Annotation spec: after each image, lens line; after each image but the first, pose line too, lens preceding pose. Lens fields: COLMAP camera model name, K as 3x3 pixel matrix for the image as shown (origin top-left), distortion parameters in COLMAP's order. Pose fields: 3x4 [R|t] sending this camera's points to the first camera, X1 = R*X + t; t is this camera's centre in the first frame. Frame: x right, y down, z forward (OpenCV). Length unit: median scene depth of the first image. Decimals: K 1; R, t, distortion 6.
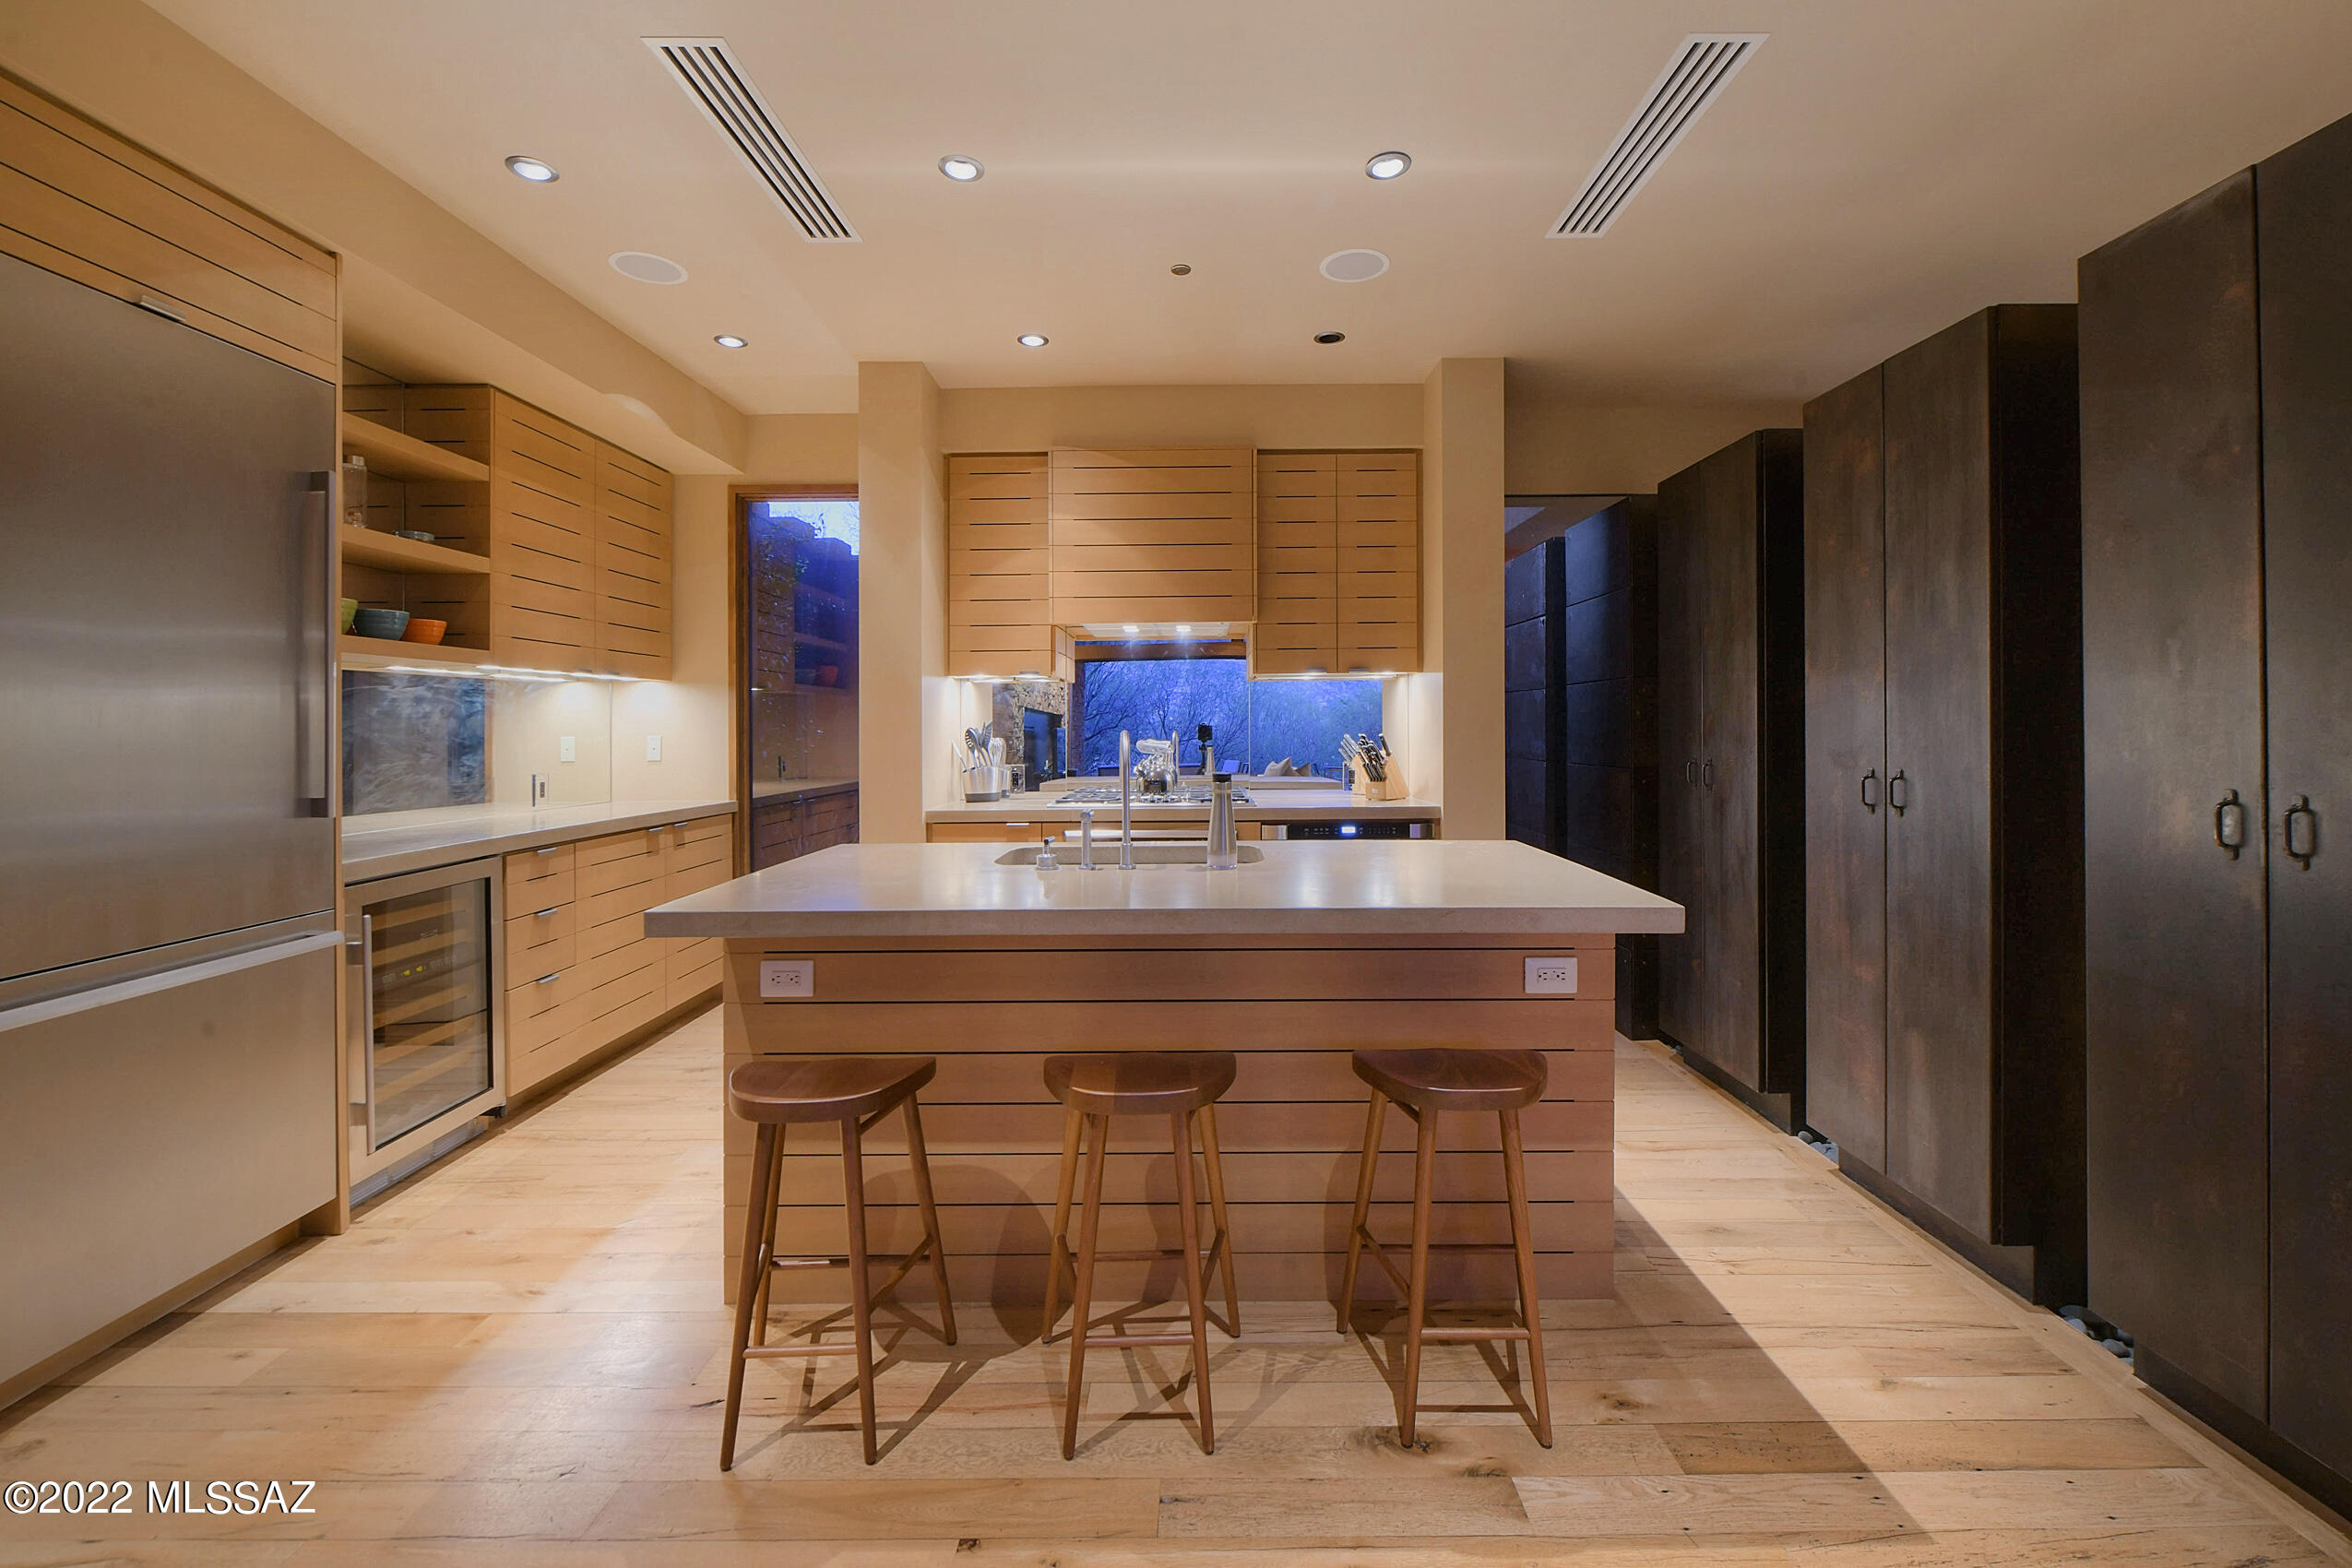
lens RADIAL K [[1073.4, 0, 1191.1], [0, 1073.4, 713.8], [0, 0, 1]] dist [-0.014789, 0.000821]
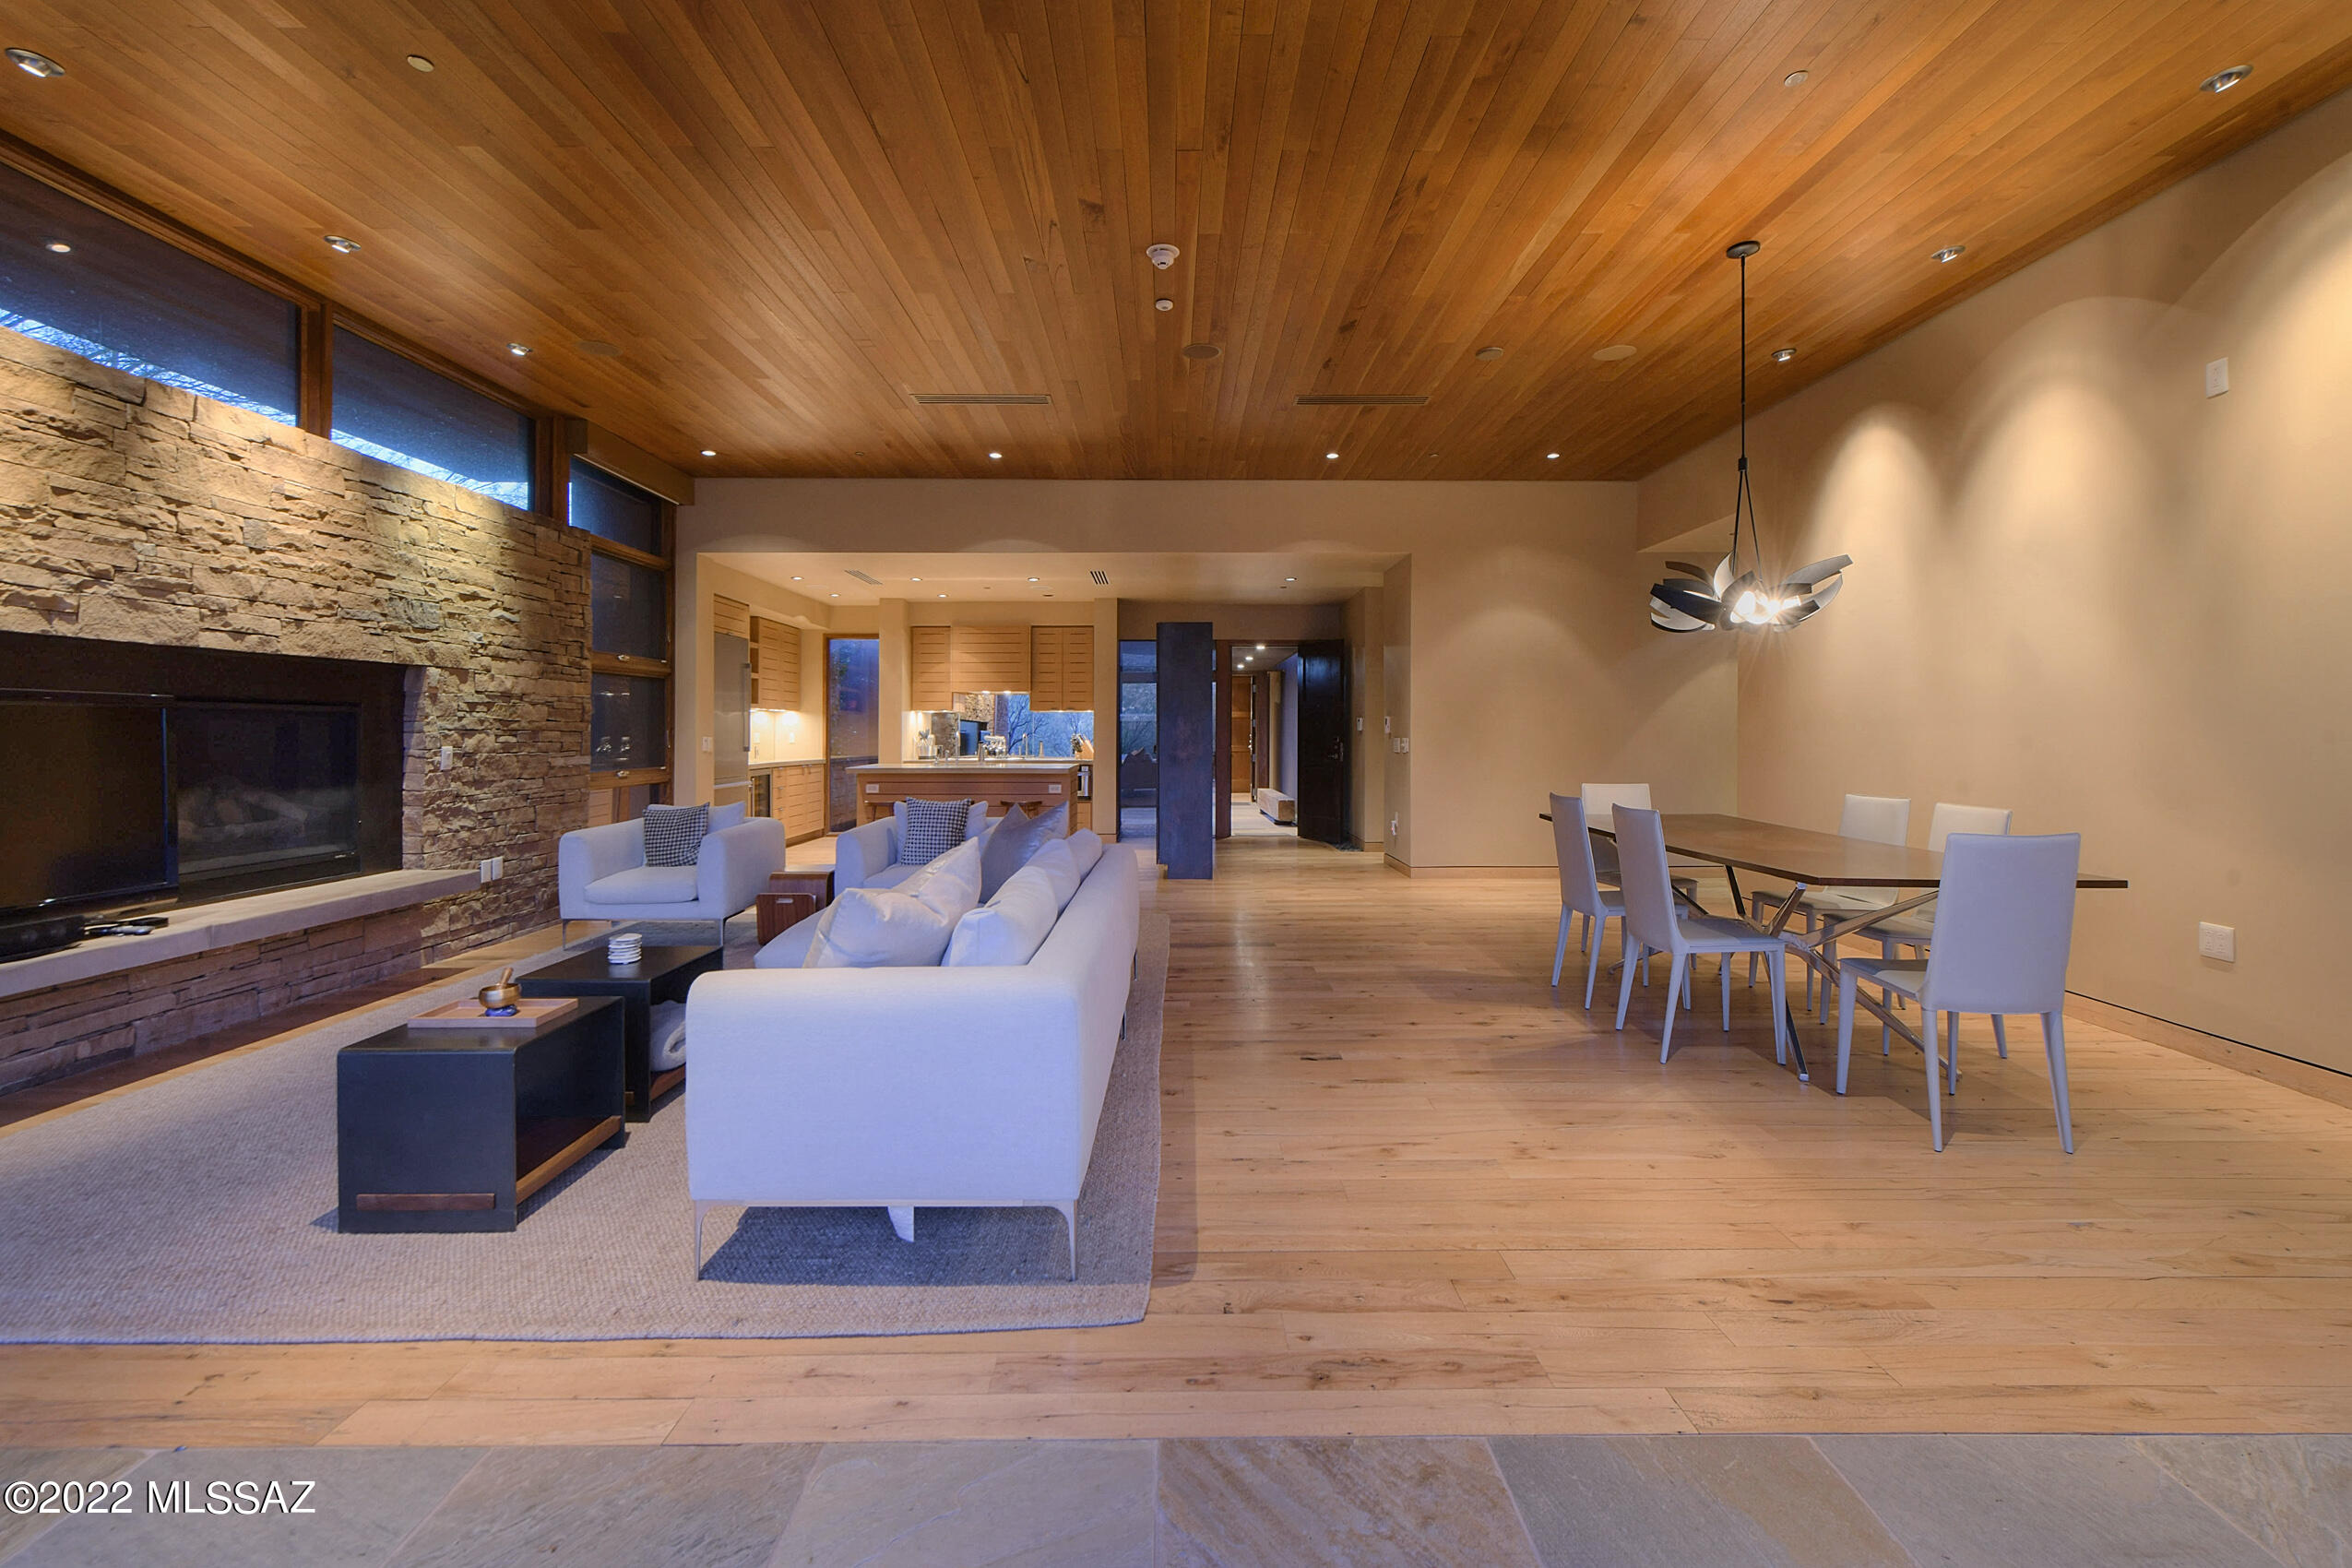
lens RADIAL K [[957.6, 0, 1203.5], [0, 957.6, 720.7], [0, 0, 1]] dist [-0.008241, -0.001476]
pose [[0.998142, 0.005627, 0.060672, 0.466798], [-0.005398, 0.999978, -0.003949, -0.008037], [-0.060693, 0.003615, 0.998150, -1.879647]]
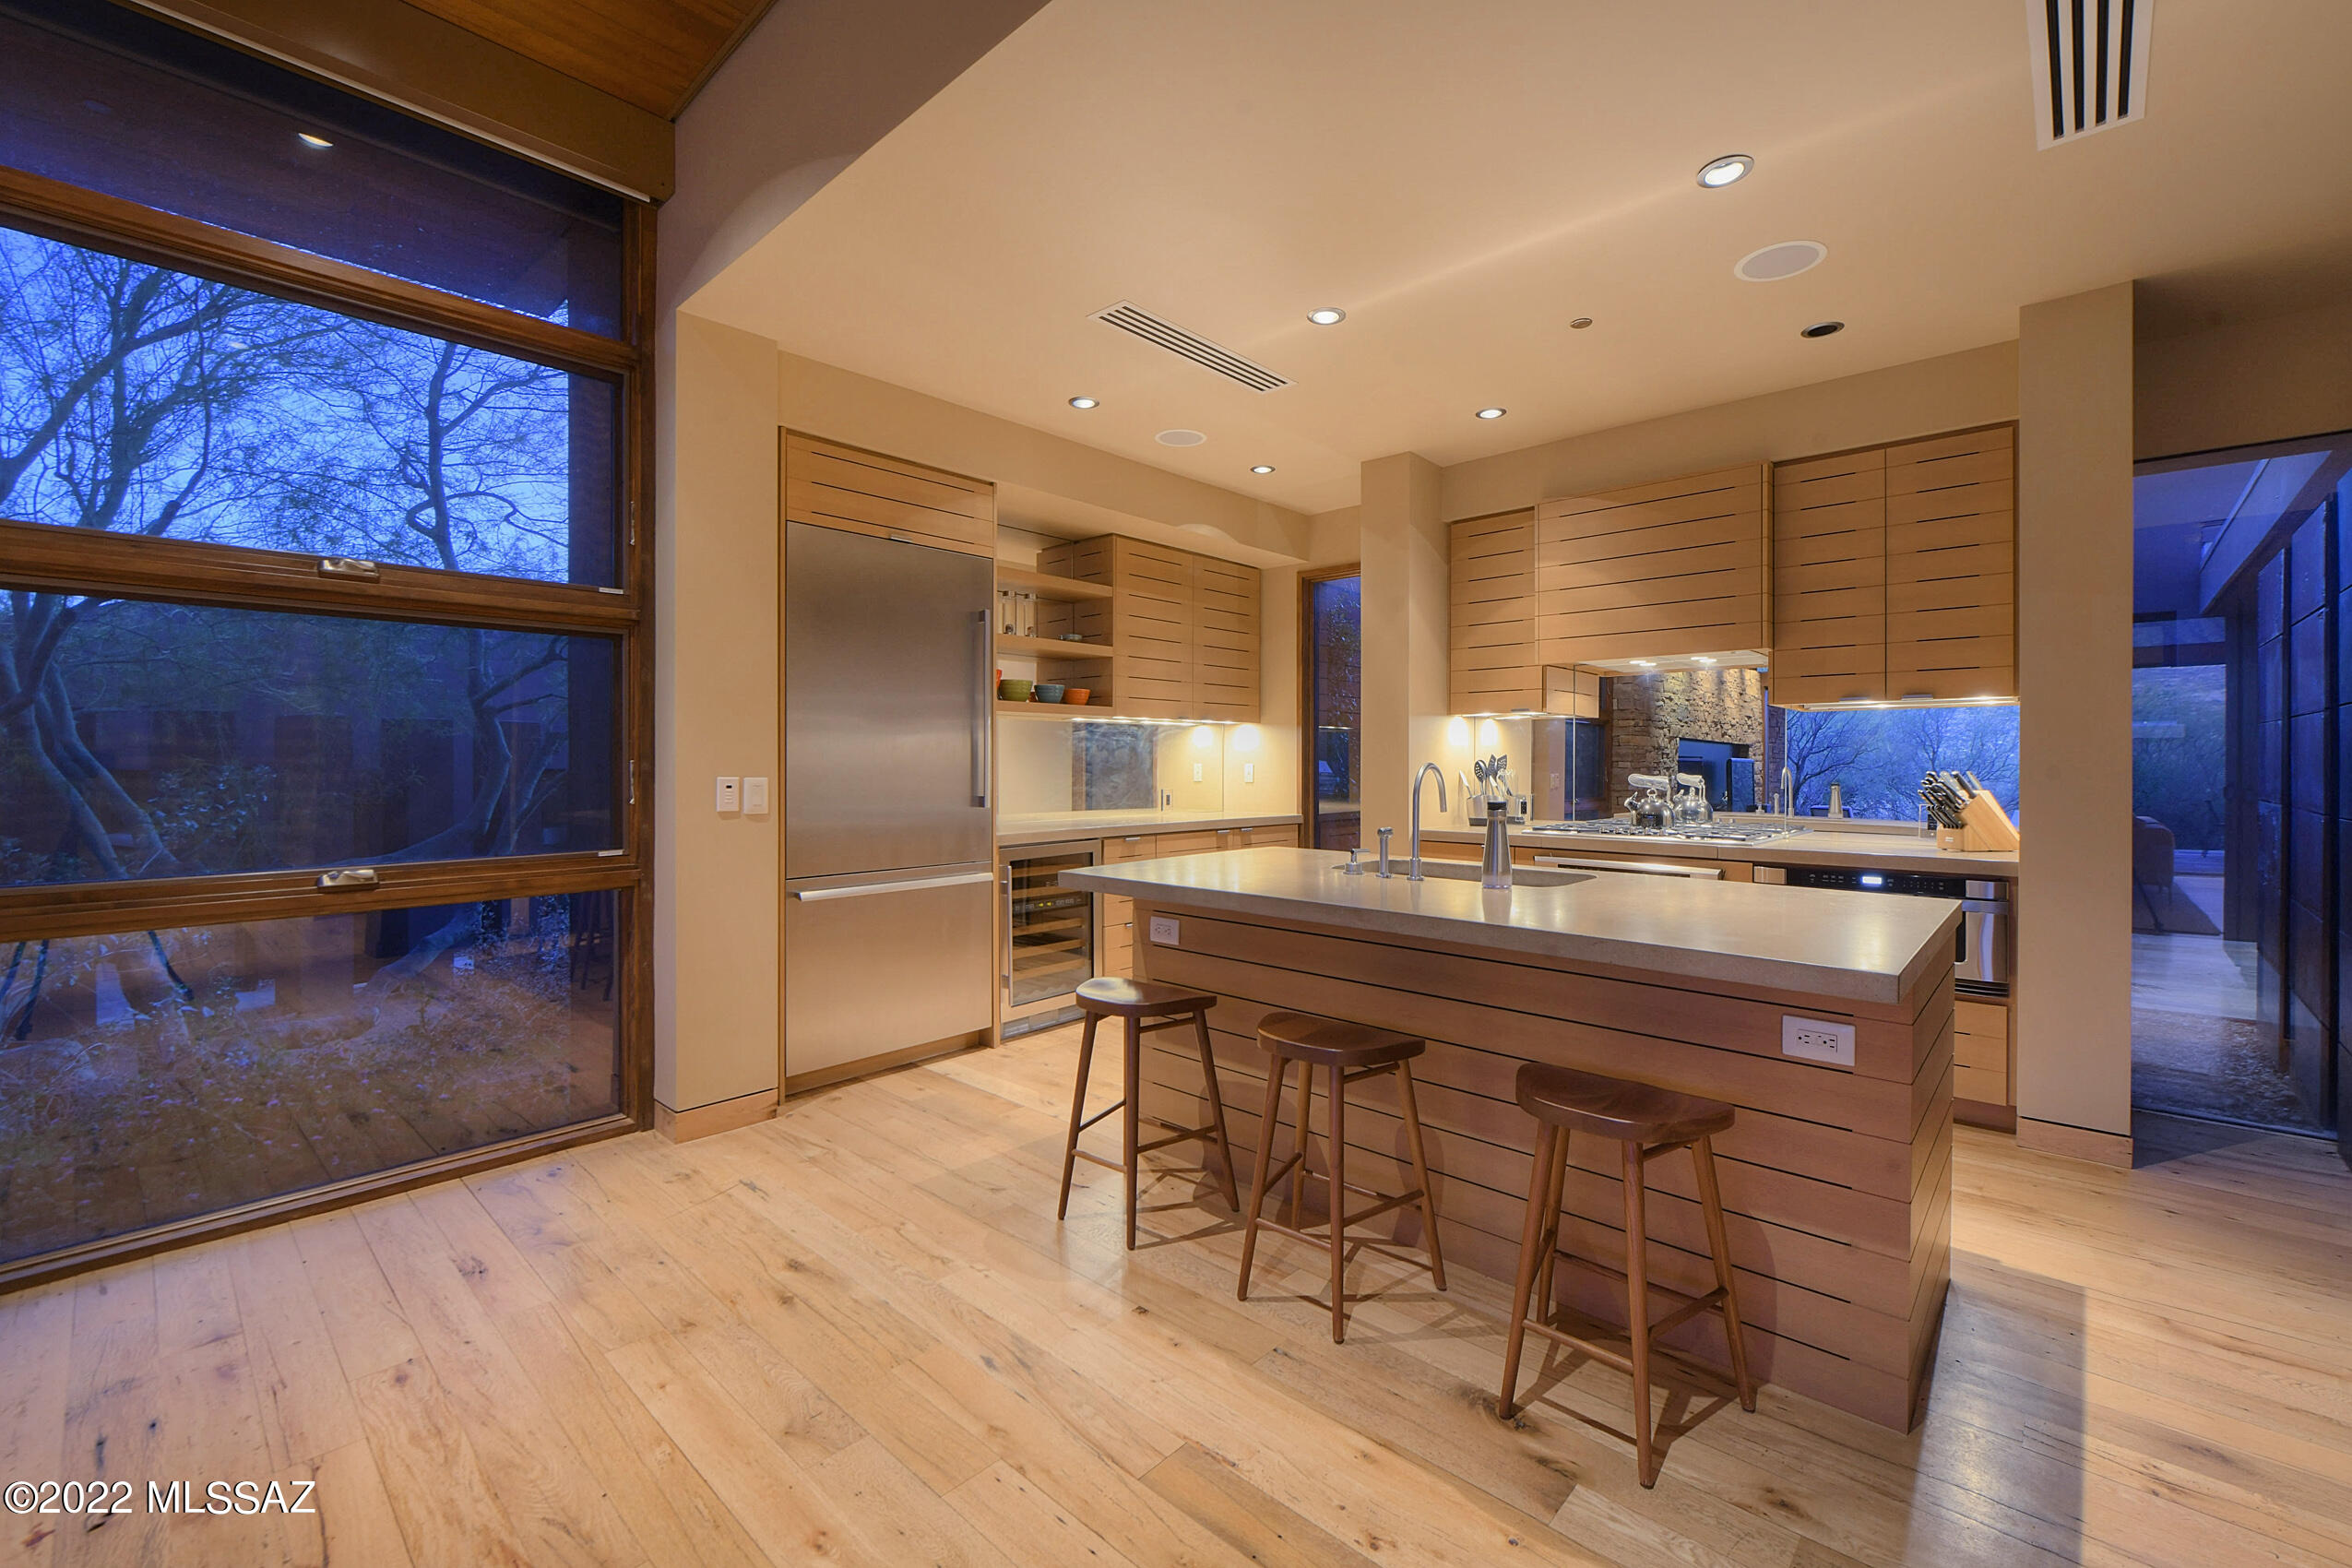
lens RADIAL K [[957.6, 0, 1102.2], [0, 957.6, 751.4], [0, 0, 1]] dist [-0.008241, -0.001476]
pose [[0.712382, 0.001859, -0.701790, 0.309811], [0.001315, 0.999991, 0.003984, -0.001152], [0.701791, -0.003761, 0.712373, 0.007632]]
